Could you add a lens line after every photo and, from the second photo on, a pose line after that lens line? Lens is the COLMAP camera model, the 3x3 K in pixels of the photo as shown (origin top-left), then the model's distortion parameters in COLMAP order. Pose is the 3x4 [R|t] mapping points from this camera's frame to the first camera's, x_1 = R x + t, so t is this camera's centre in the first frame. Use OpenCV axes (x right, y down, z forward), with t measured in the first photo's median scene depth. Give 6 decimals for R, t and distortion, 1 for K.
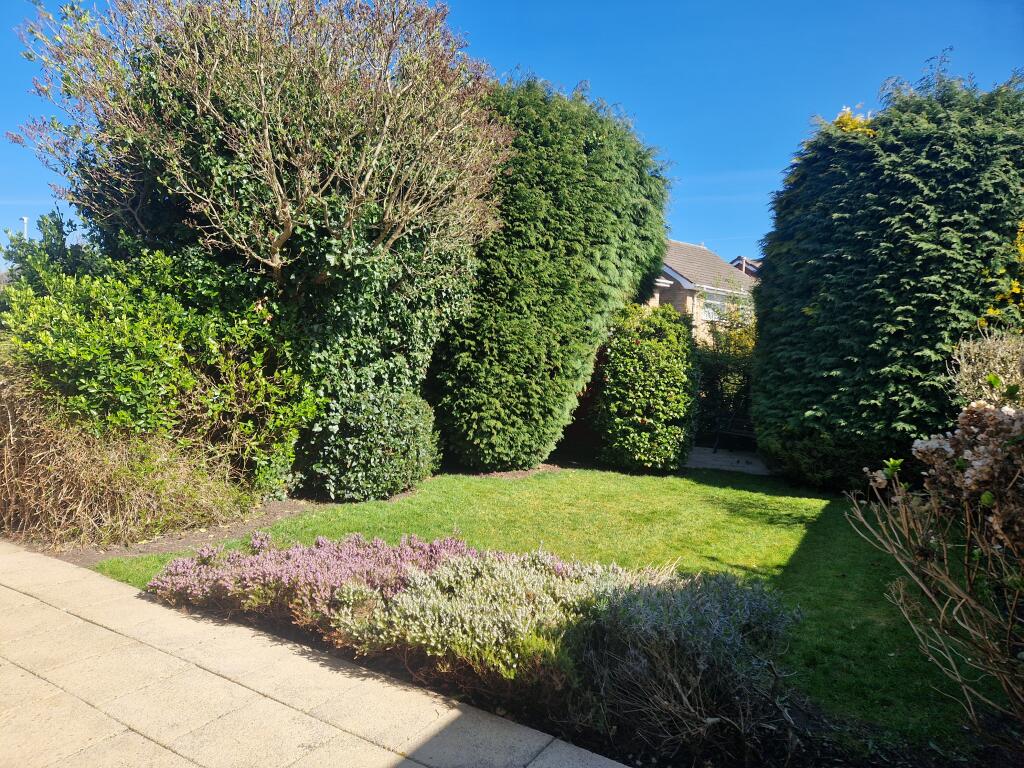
lens RADIAL K [[659.3, 0, 513.1], [0, 659.3, 378.3], [0, 0, 1]] dist [0.097187, -0.082318]
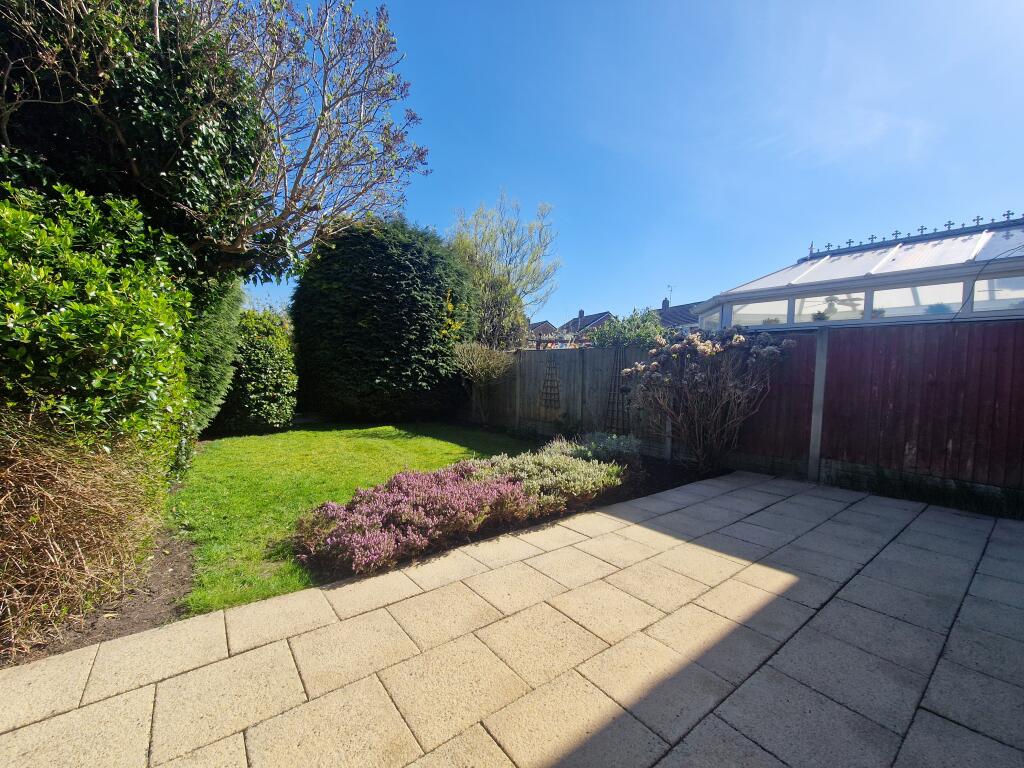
lens RADIAL K [[418.9, 0, 510.5], [0, 418.9, 390.5], [0, 0, 1]] dist [0.000381, -0.000265]
pose [[0.377642, -0.073155, 0.923057, -0.482556], [0.030133, 0.997317, 0.066712, 0.012227], [-0.925461, 0.002621, 0.378833, 0.225317]]
